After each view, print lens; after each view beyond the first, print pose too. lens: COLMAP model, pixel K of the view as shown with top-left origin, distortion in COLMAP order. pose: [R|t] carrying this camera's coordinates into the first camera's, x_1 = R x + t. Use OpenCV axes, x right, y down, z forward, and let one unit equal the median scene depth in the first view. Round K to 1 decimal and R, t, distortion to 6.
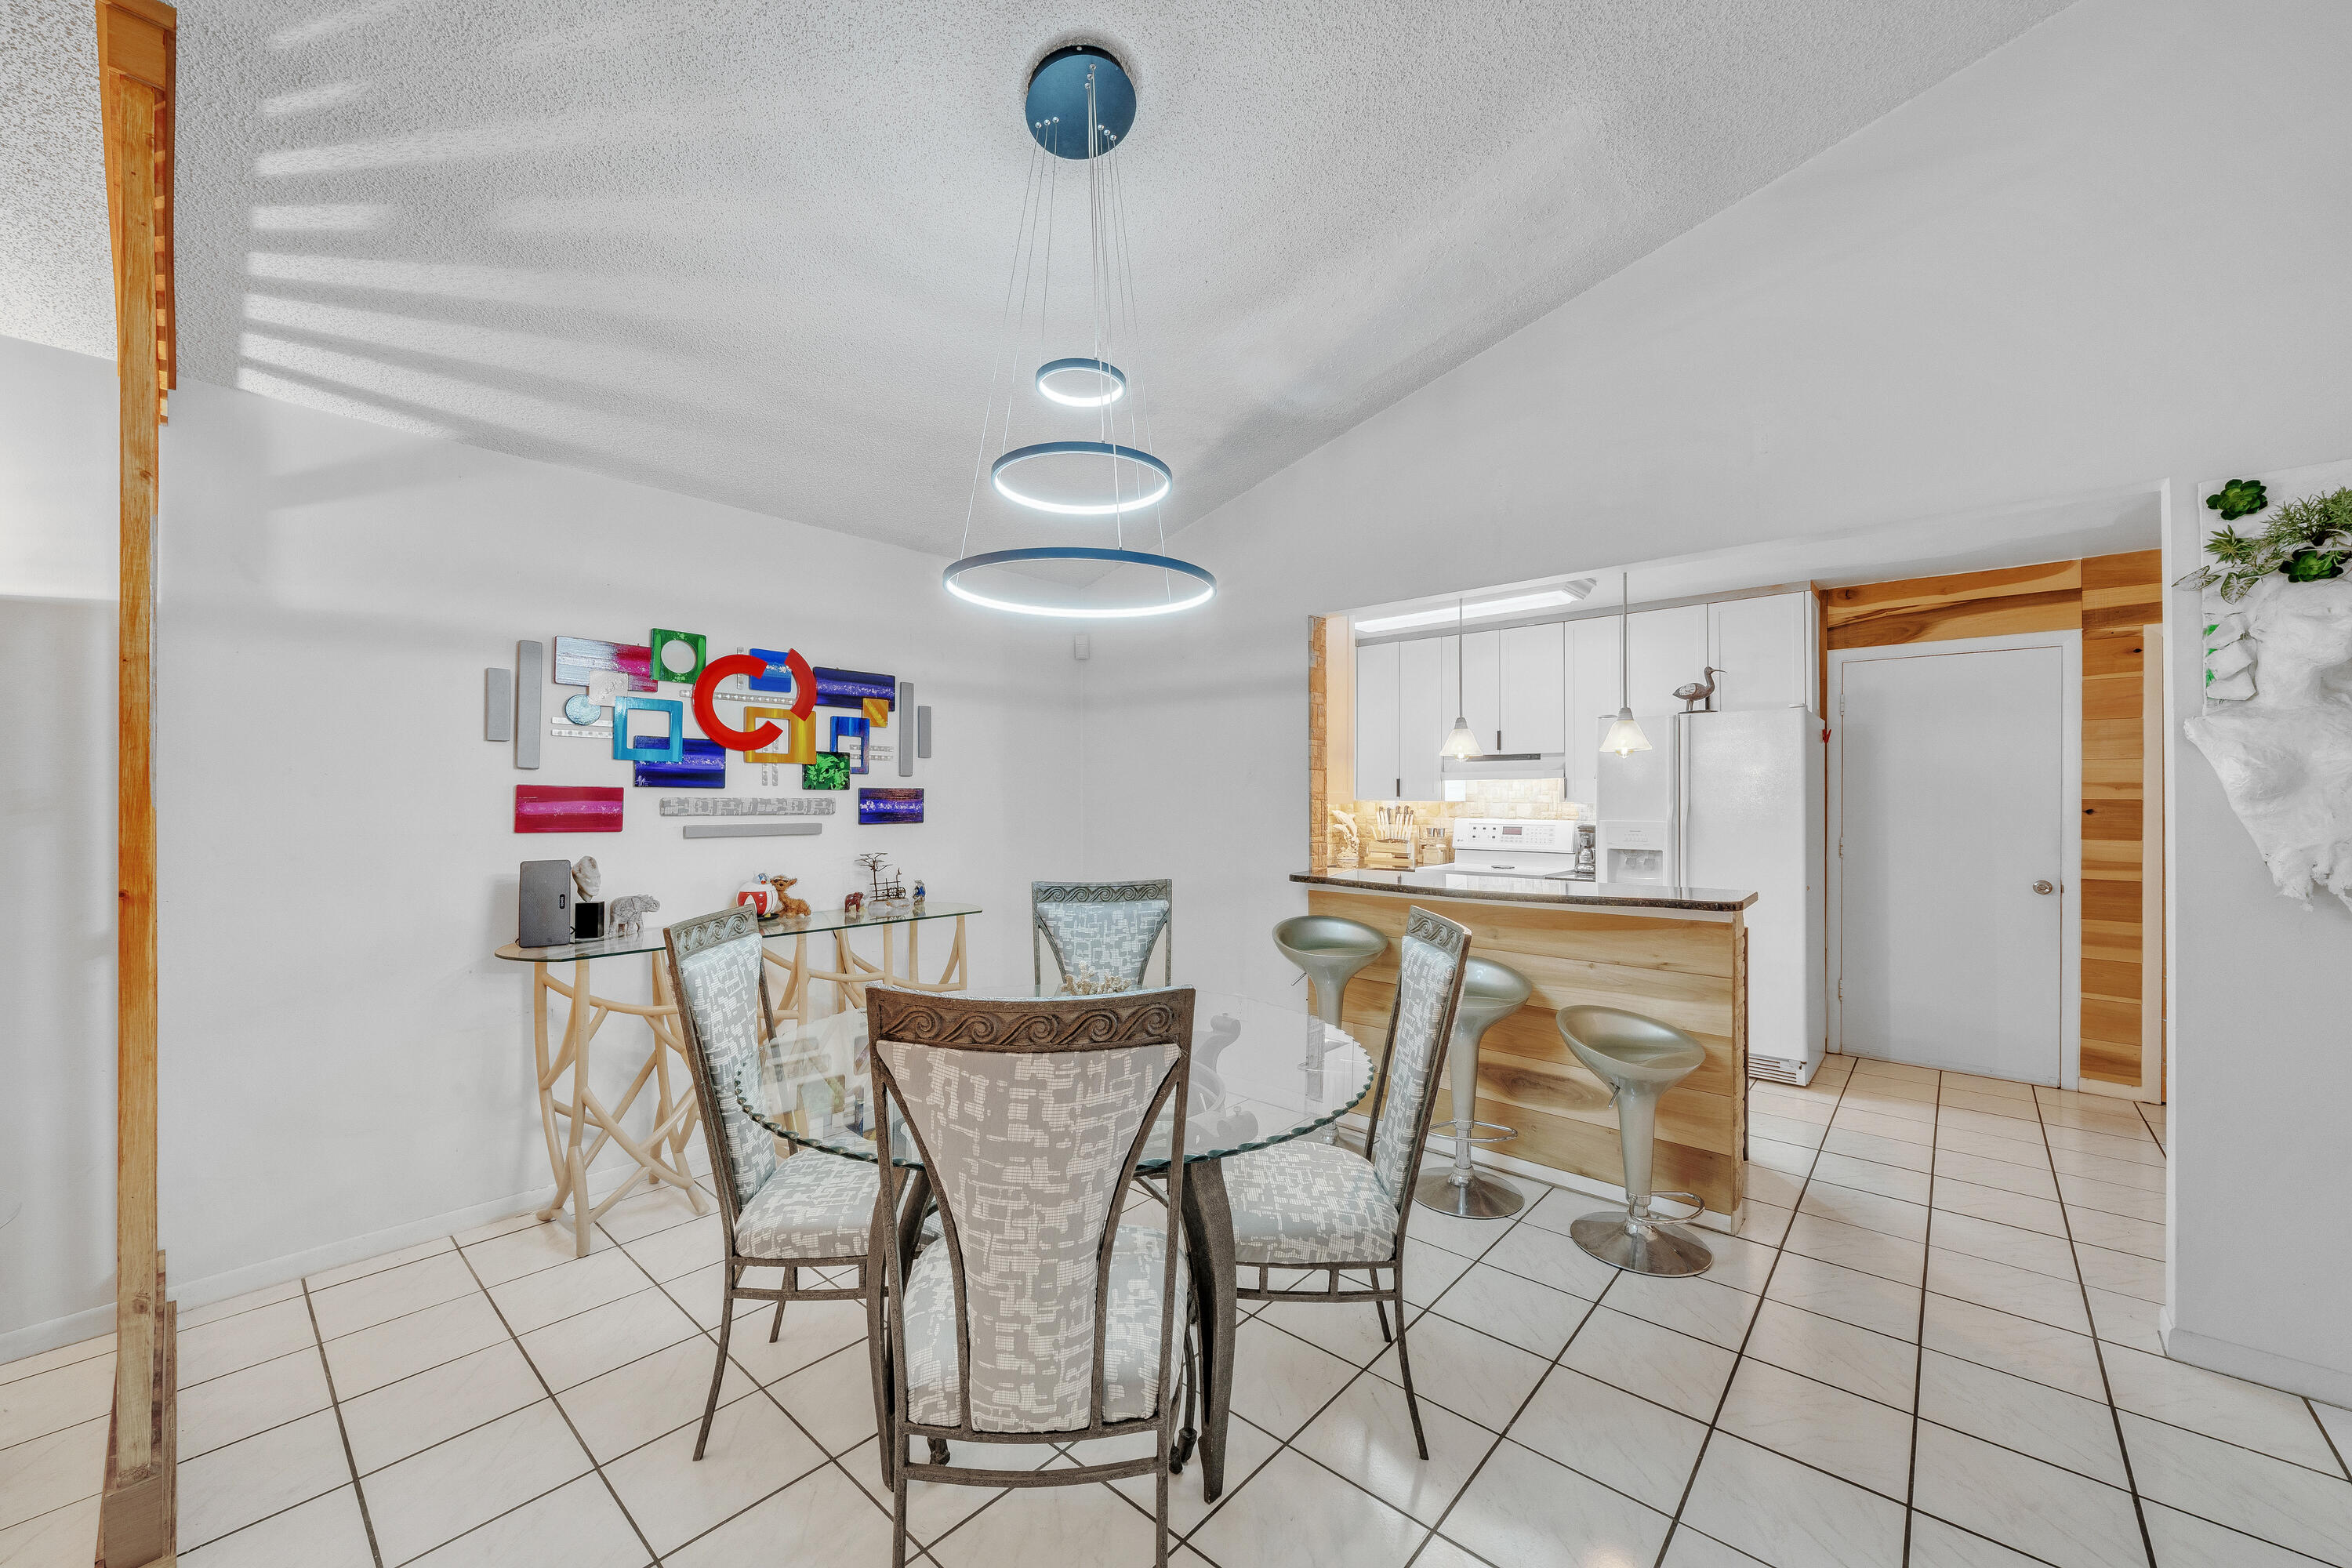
lens RADIAL K [[964.3, 0, 1165.4], [0, 964.3, 787.5], [0, 0, 1]] dist [0.007150, -0.001011]
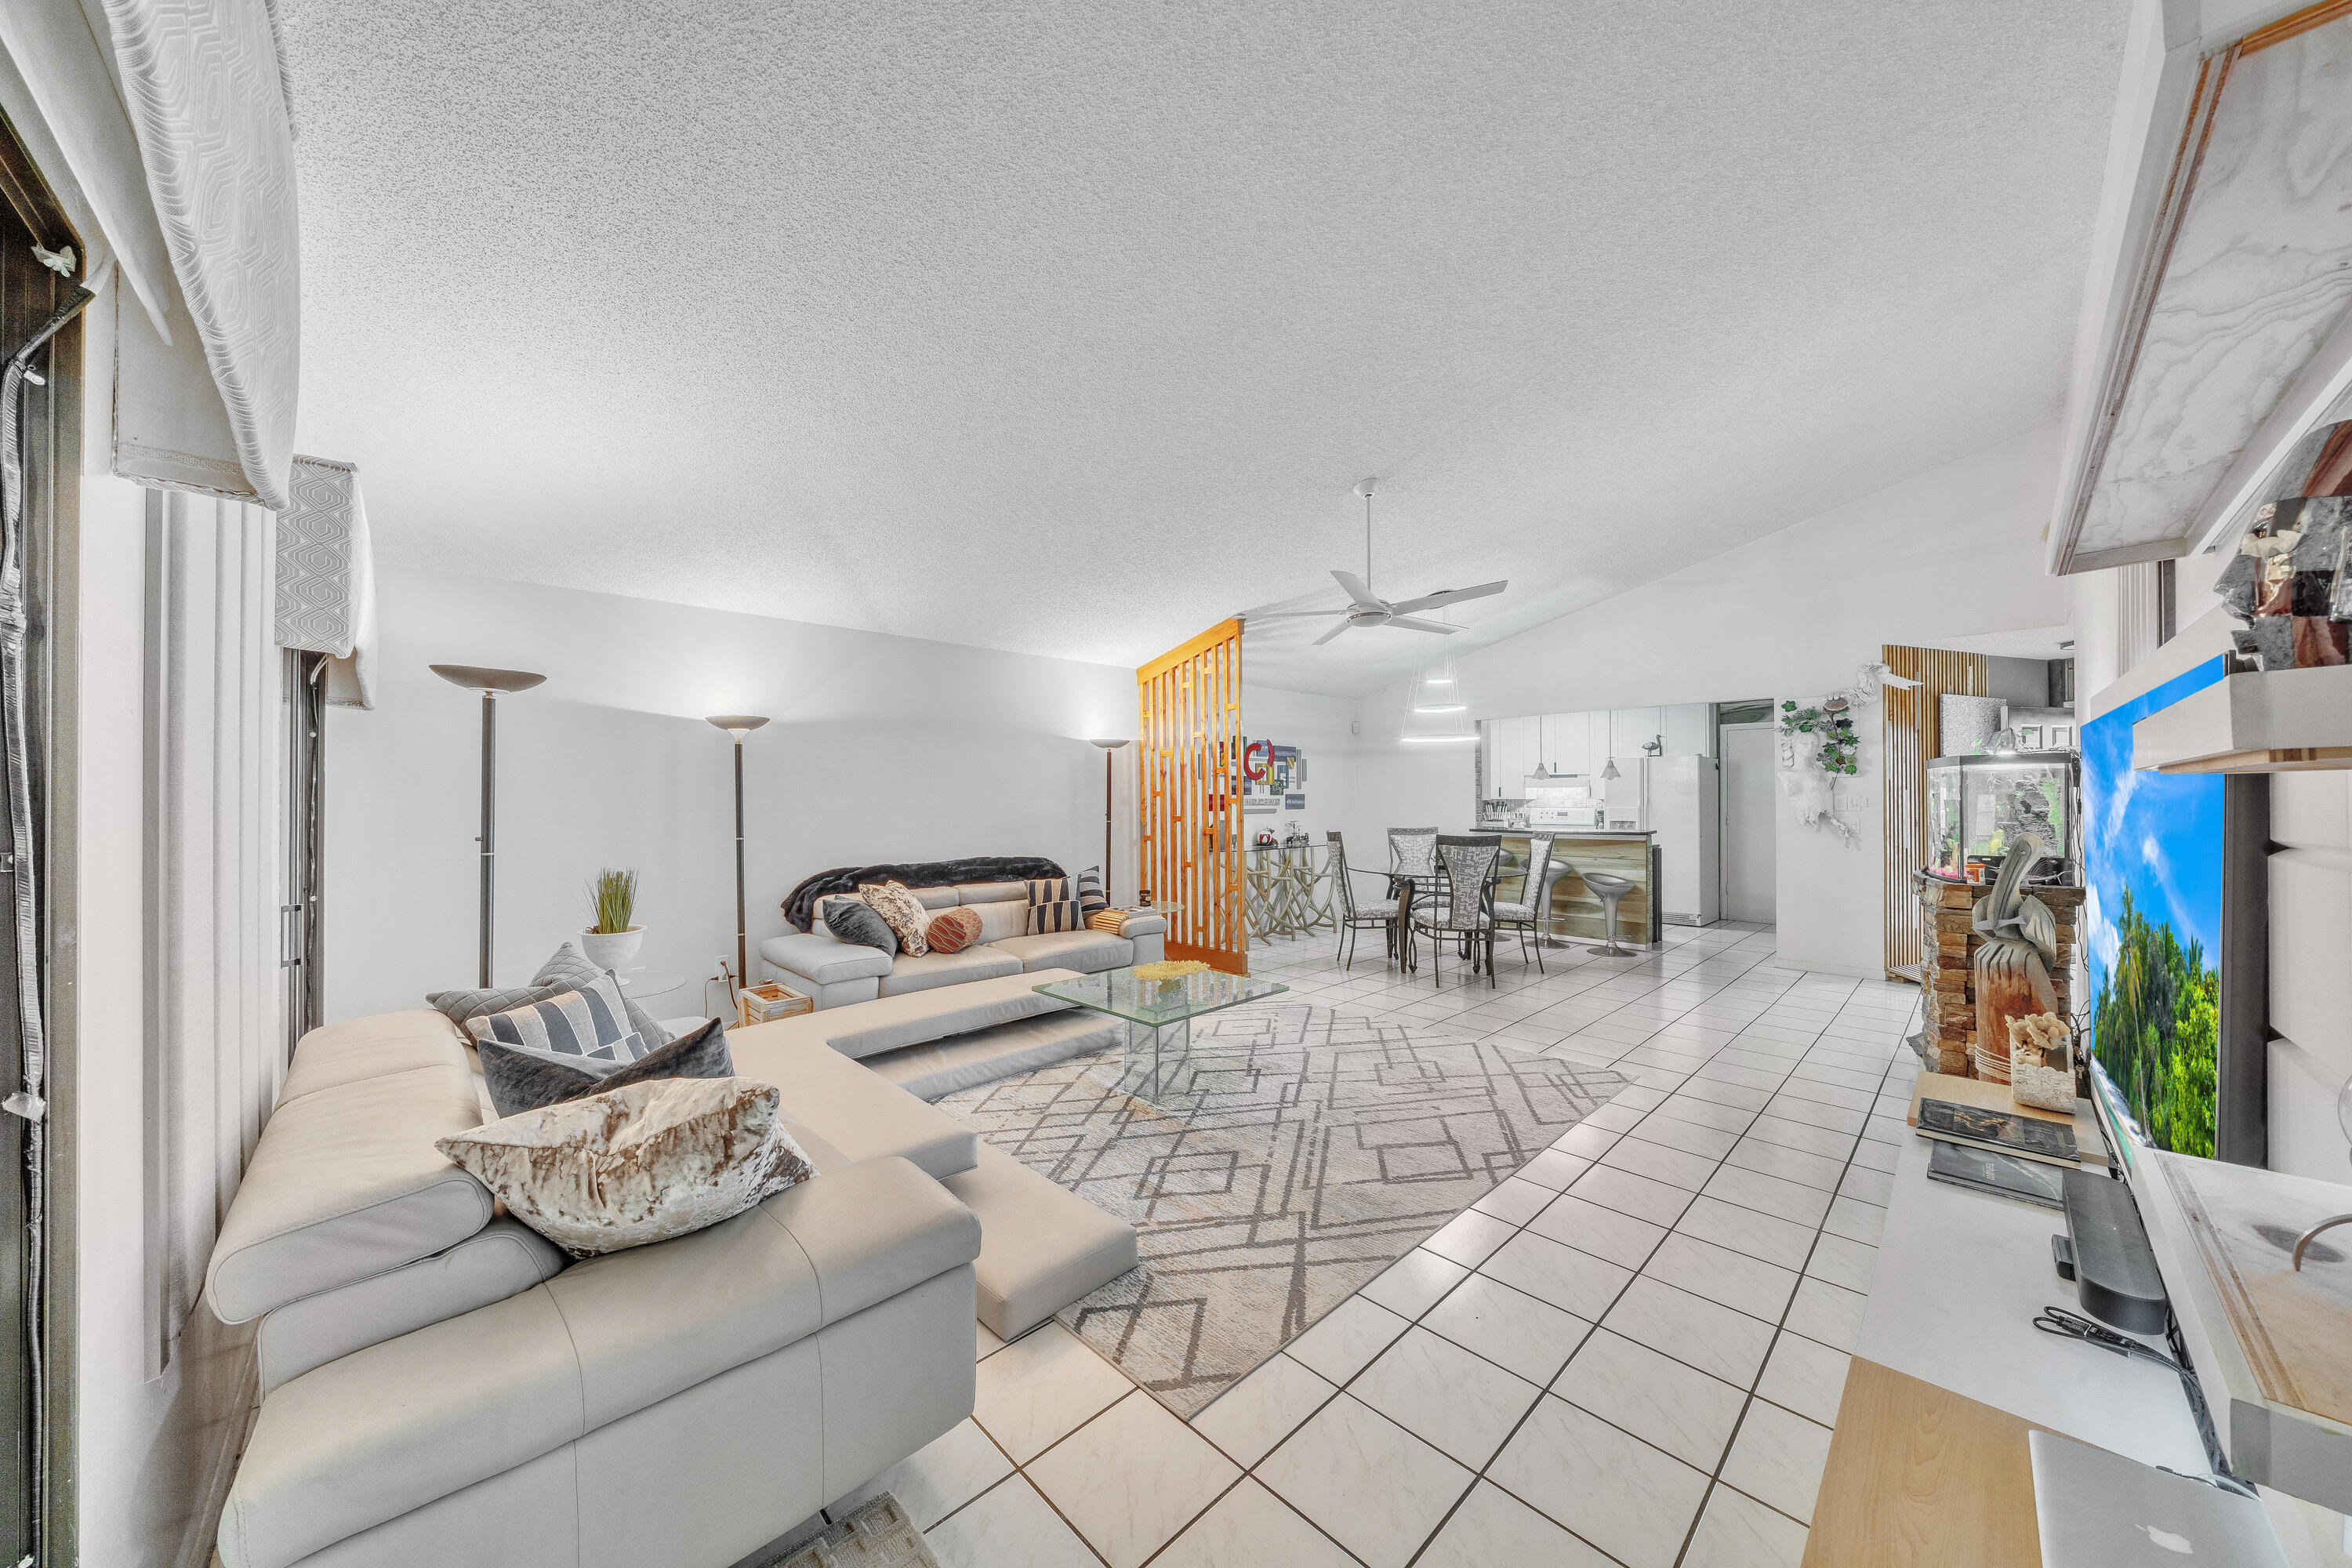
lens RADIAL K [[846.6, 0, 1160.4], [0, 846.6, 790.7], [0, 0, 1]] dist [-0.003763, -0.000066]
pose [[0.996020, -0.006357, -0.088900, -0.402942], [0.006198, 0.999979, -0.002069, -0.005448], [0.088911, 0.001510, 0.996038, -1.053670]]
